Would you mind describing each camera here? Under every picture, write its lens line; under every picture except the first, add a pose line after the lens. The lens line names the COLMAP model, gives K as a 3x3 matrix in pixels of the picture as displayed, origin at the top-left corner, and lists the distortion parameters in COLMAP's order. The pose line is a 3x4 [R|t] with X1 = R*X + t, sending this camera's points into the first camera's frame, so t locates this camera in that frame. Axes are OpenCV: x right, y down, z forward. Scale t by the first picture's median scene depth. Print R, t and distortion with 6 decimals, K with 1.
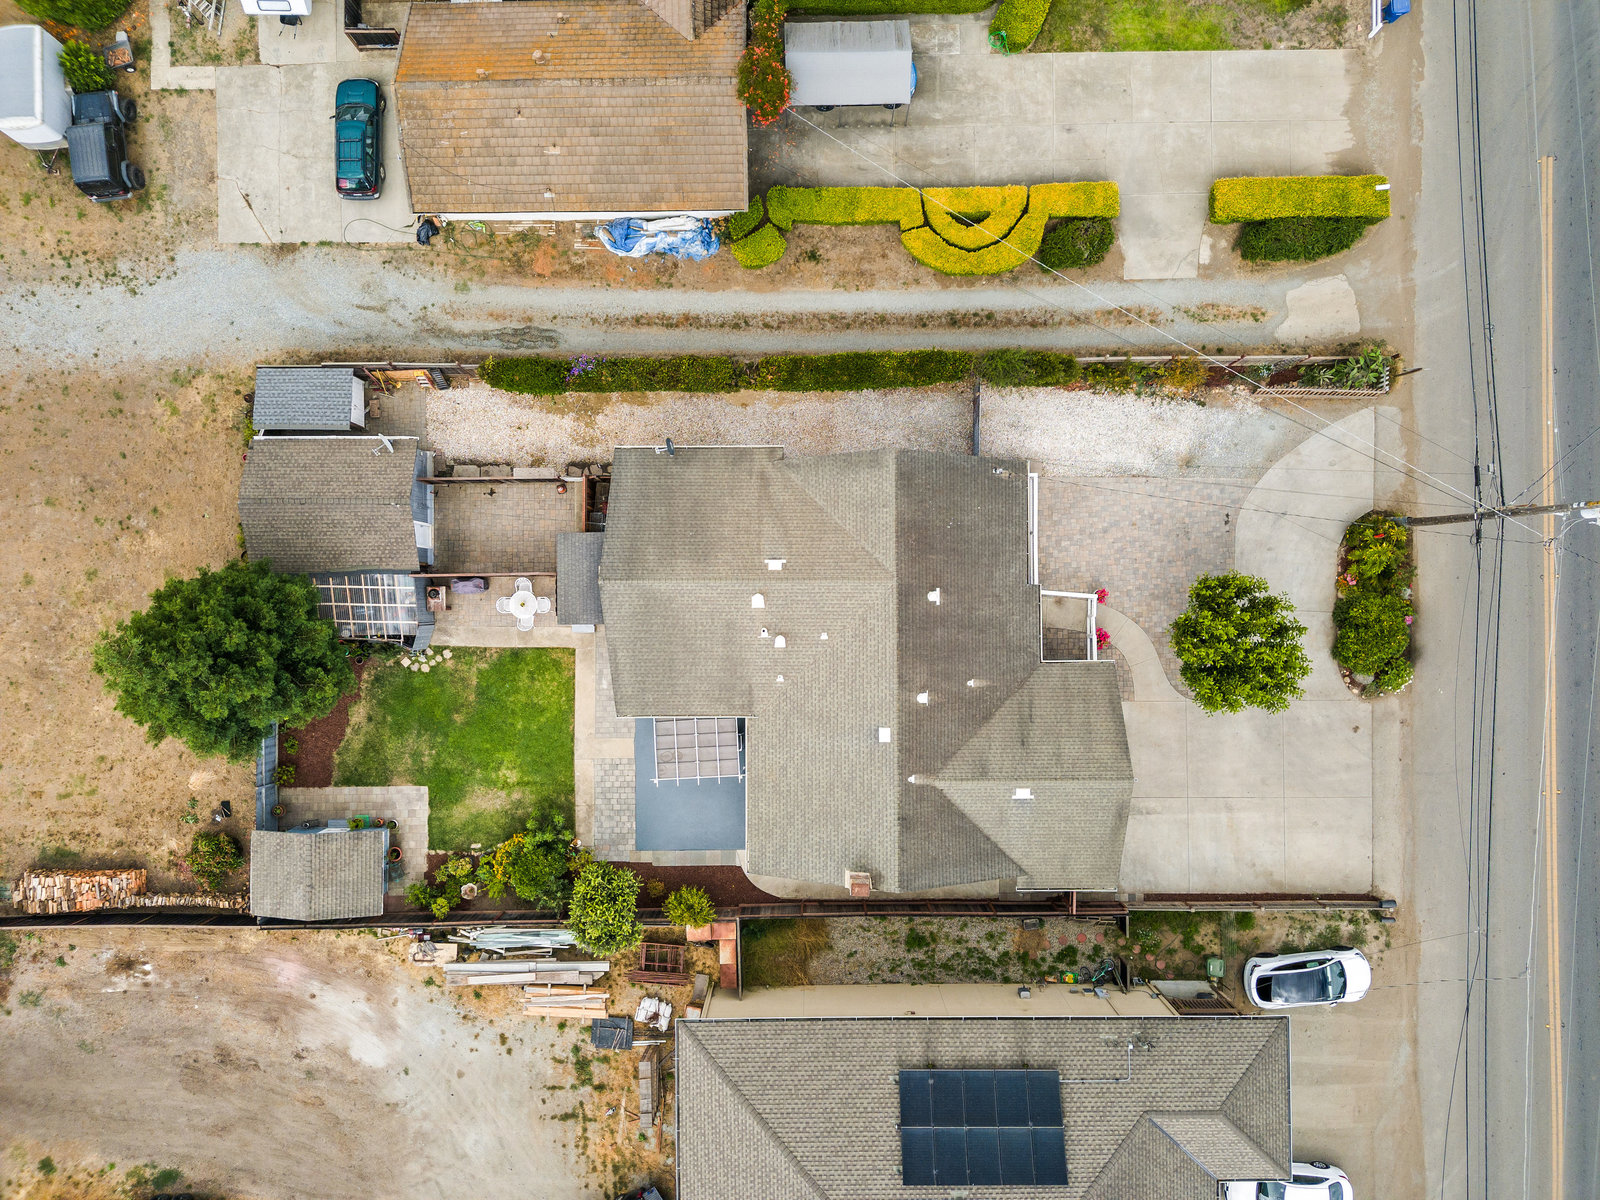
lens RADIAL K [[1193.5, 0, 800.0], [0, 1193.5, 600.0], [0, 0, 1]] dist [0.115970, -0.198519]
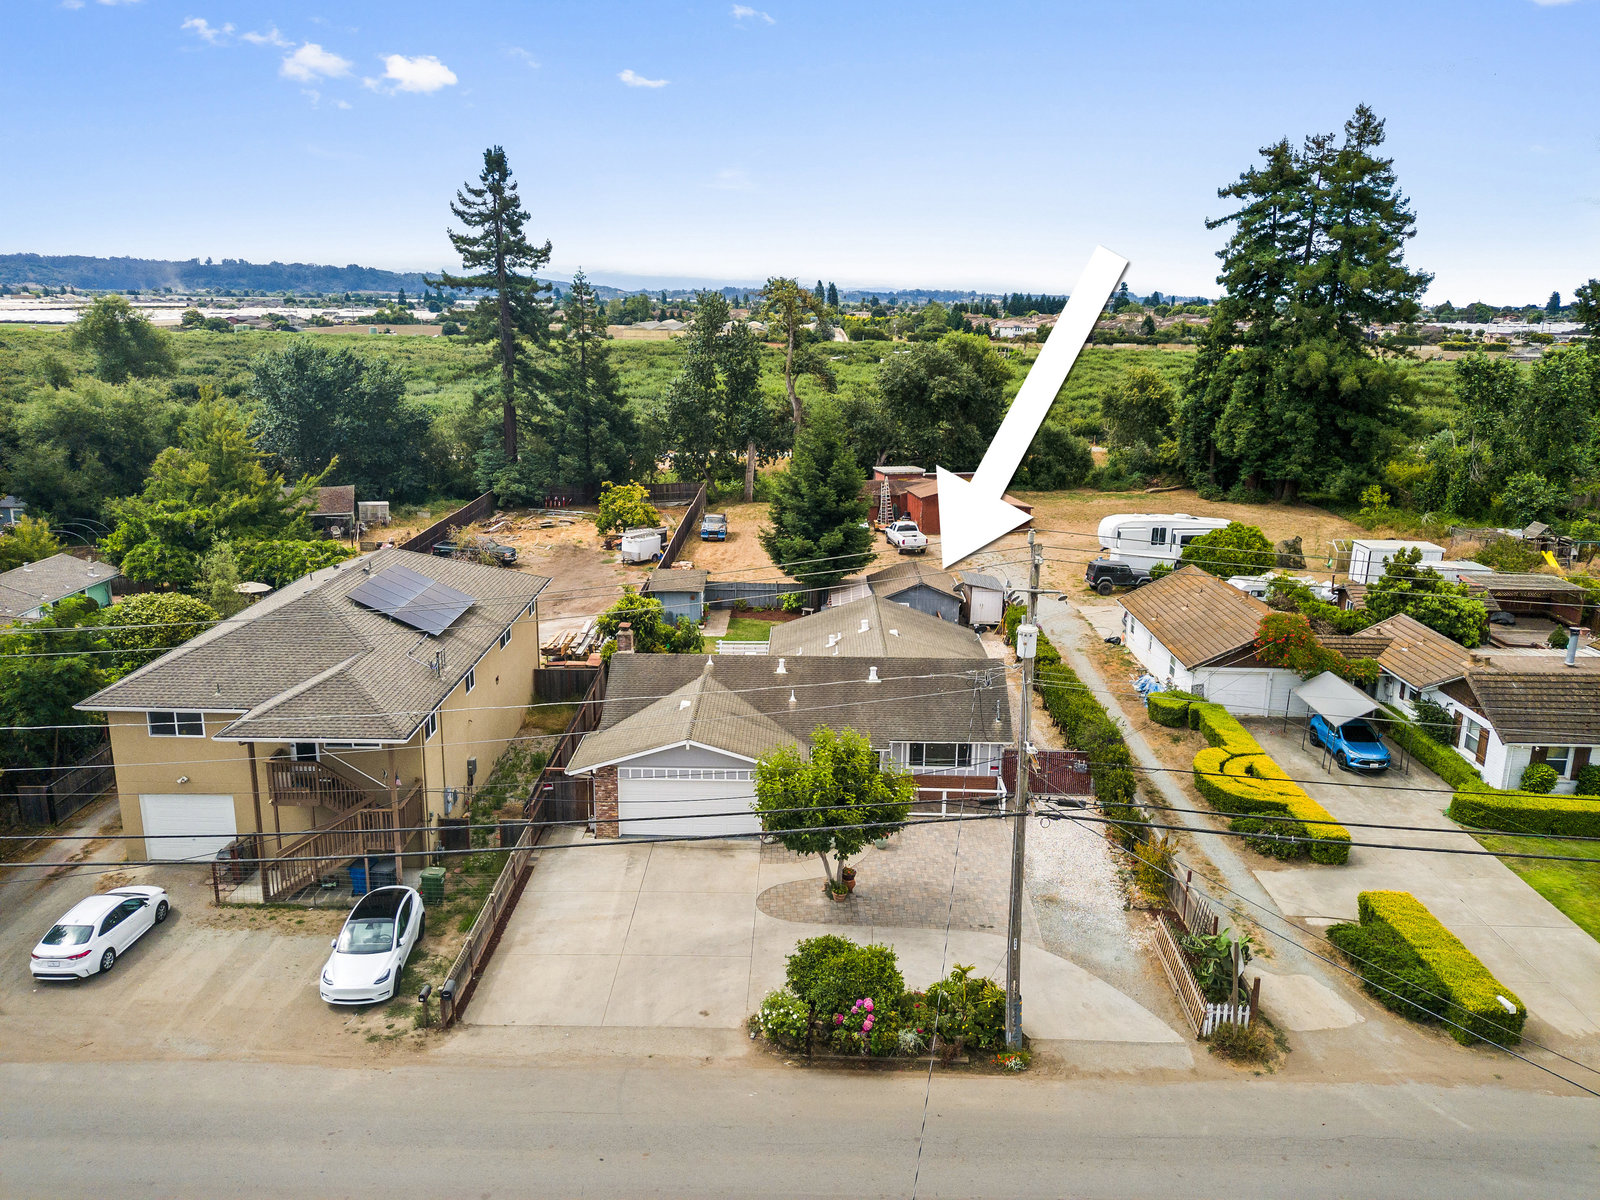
lens RADIAL K [[1193.5, 0, 800.0], [0, 1193.5, 600.0], [0, 0, 1]] dist [0.115970, -0.198519]
pose [[-0.017625, 0.258665, -0.965806, 1.060693], [-0.999812, -0.012407, 0.014922, 0.045081], [-0.008123, 0.965887, 0.258835, 0.598009]]
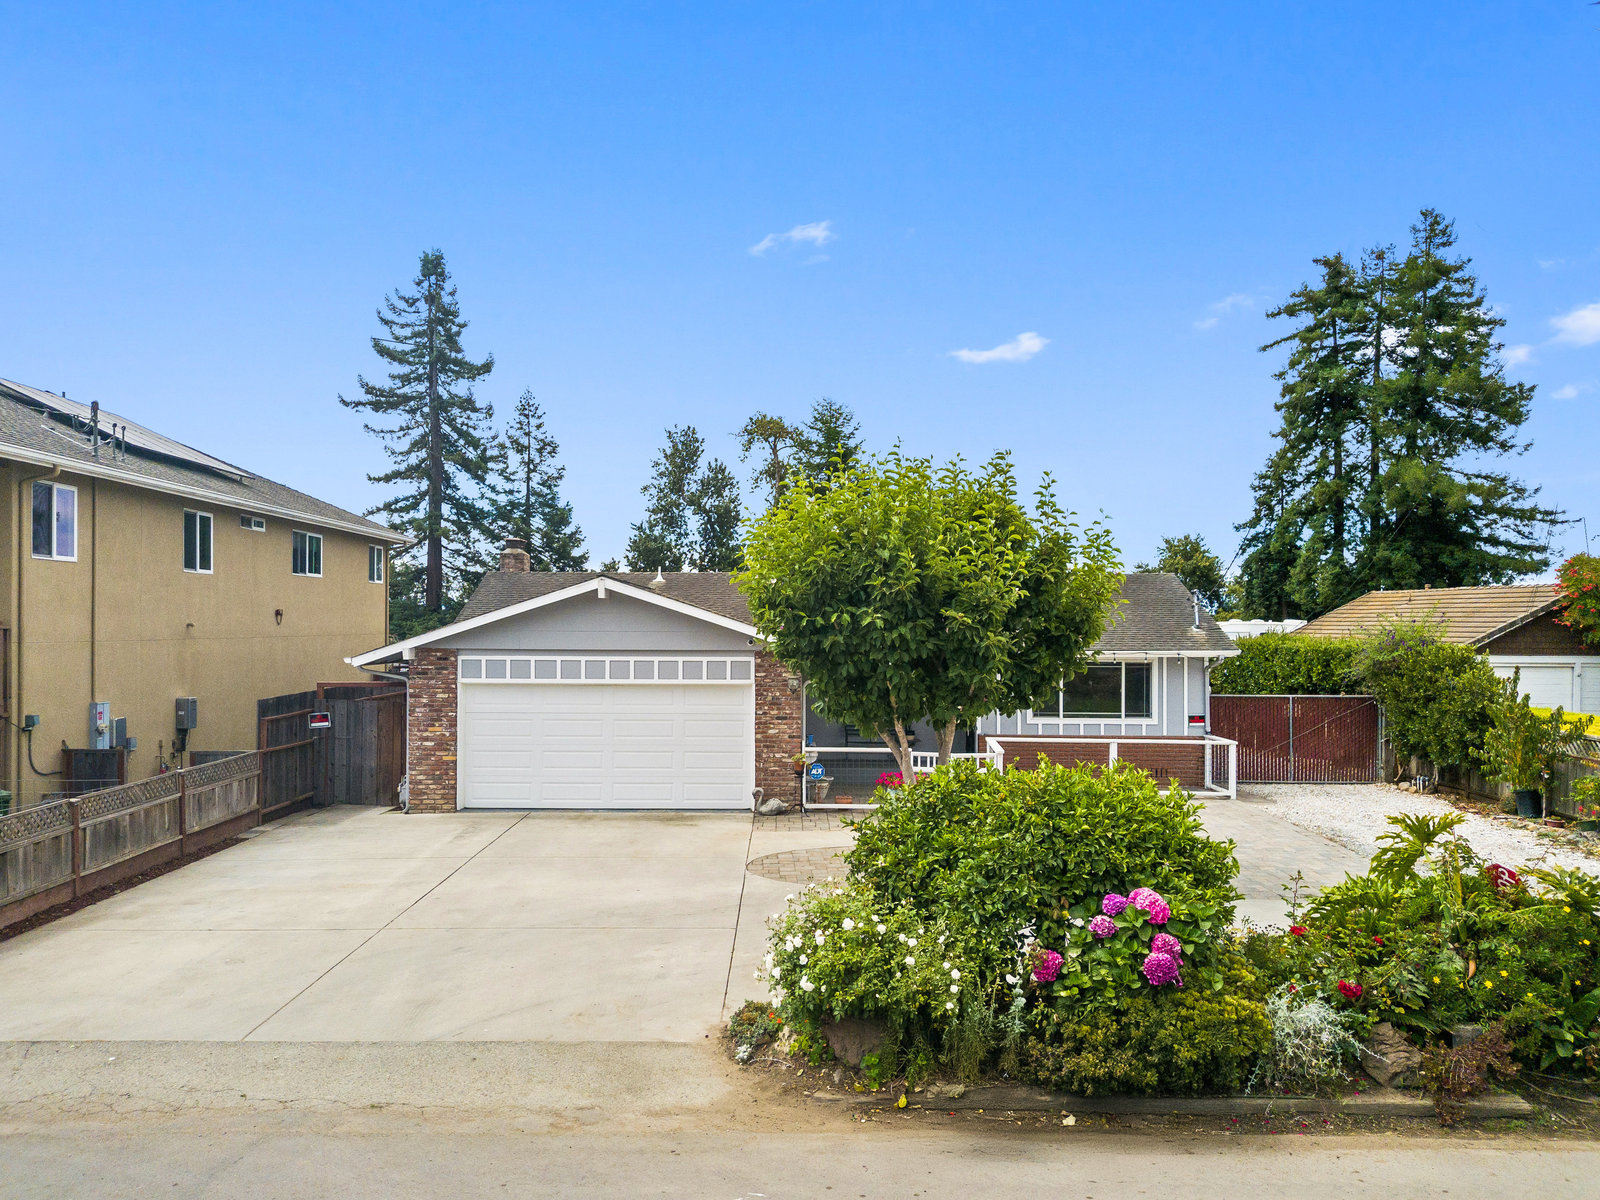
lens RADIAL K [[1218.3, 0, 794.3], [0, 1218.3, 628.6], [0, 0, 1]] dist [0.124105, -0.211196]
pose [[-0.002952, 0.018089, -0.999832, 0.680698], [-0.999992, -0.002659, 0.002904, 0.069395], [-0.002606, 0.999833, 0.018097, 0.928826]]
